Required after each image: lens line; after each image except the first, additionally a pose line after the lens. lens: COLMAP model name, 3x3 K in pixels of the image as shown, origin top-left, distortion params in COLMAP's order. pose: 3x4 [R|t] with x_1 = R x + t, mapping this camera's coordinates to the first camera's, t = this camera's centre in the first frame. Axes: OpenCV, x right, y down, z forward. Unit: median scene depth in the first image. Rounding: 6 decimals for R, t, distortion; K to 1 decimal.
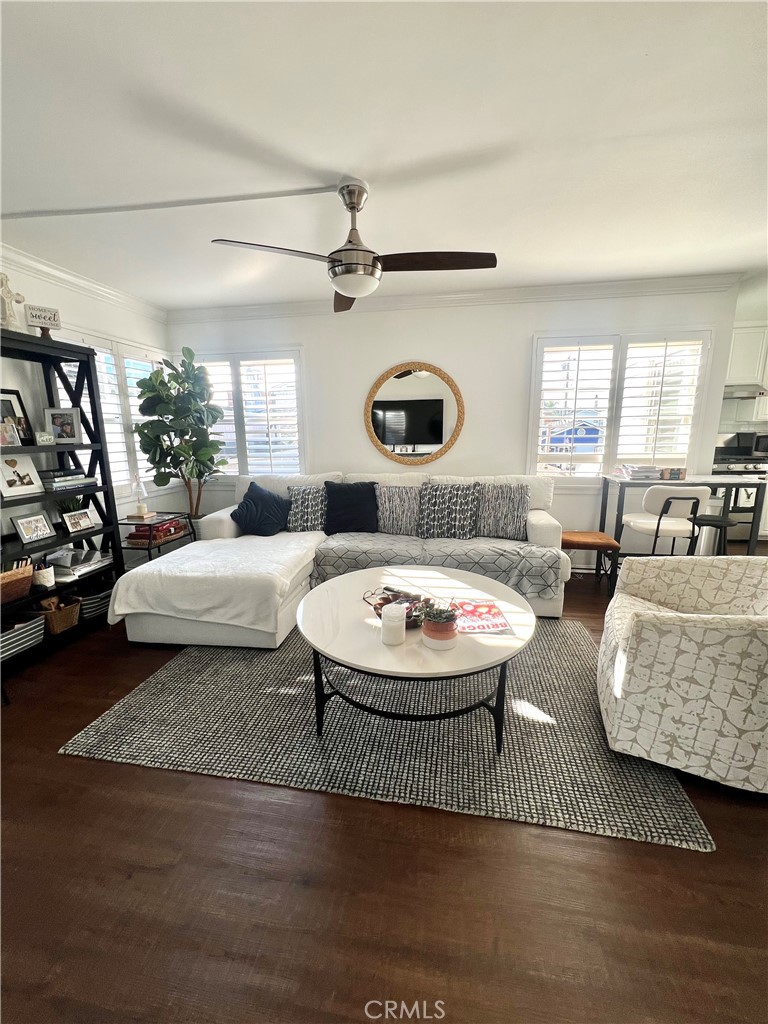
lens RADIAL K [[409.4, 0, 380.8], [0, 409.4, 510.0], [0, 0, 1]] dist [0.001691, 0.000132]
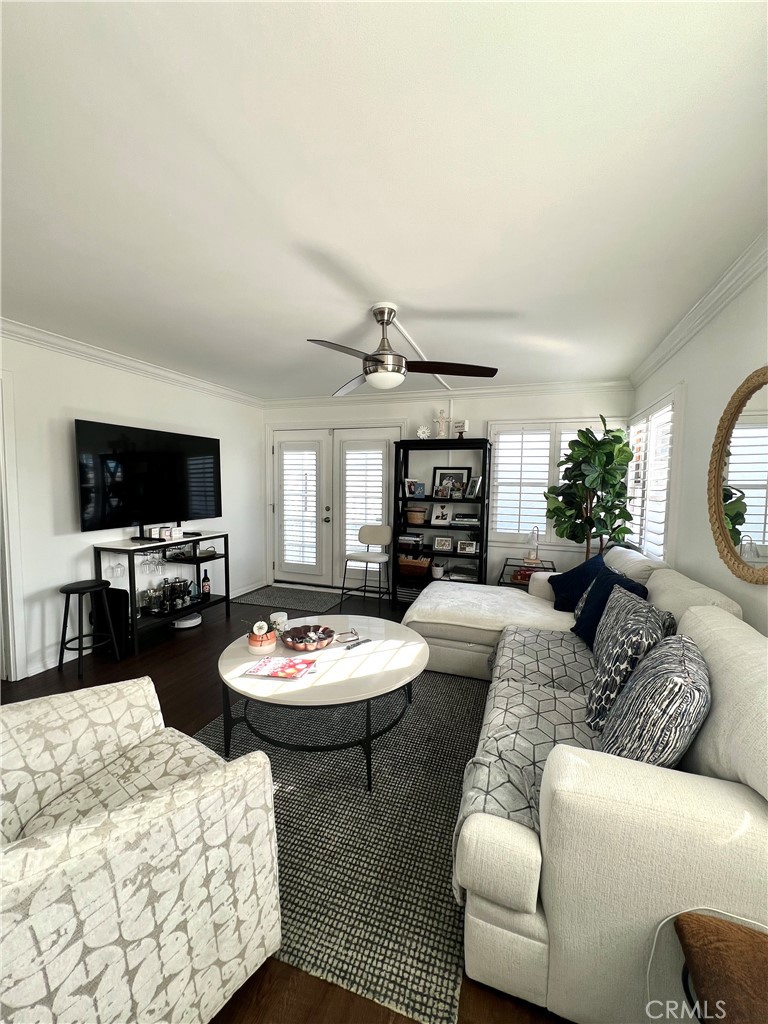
lens RADIAL K [[409.4, 0, 390.8], [0, 409.4, 505.4], [0, 0, 1]] dist [0.001691, 0.000132]
pose [[-0.148109, 0.066001, -0.986766, 0.871186], [-0.201988, 0.974720, 0.095513, -0.229905], [0.968124, 0.213461, -0.131033, 0.927800]]
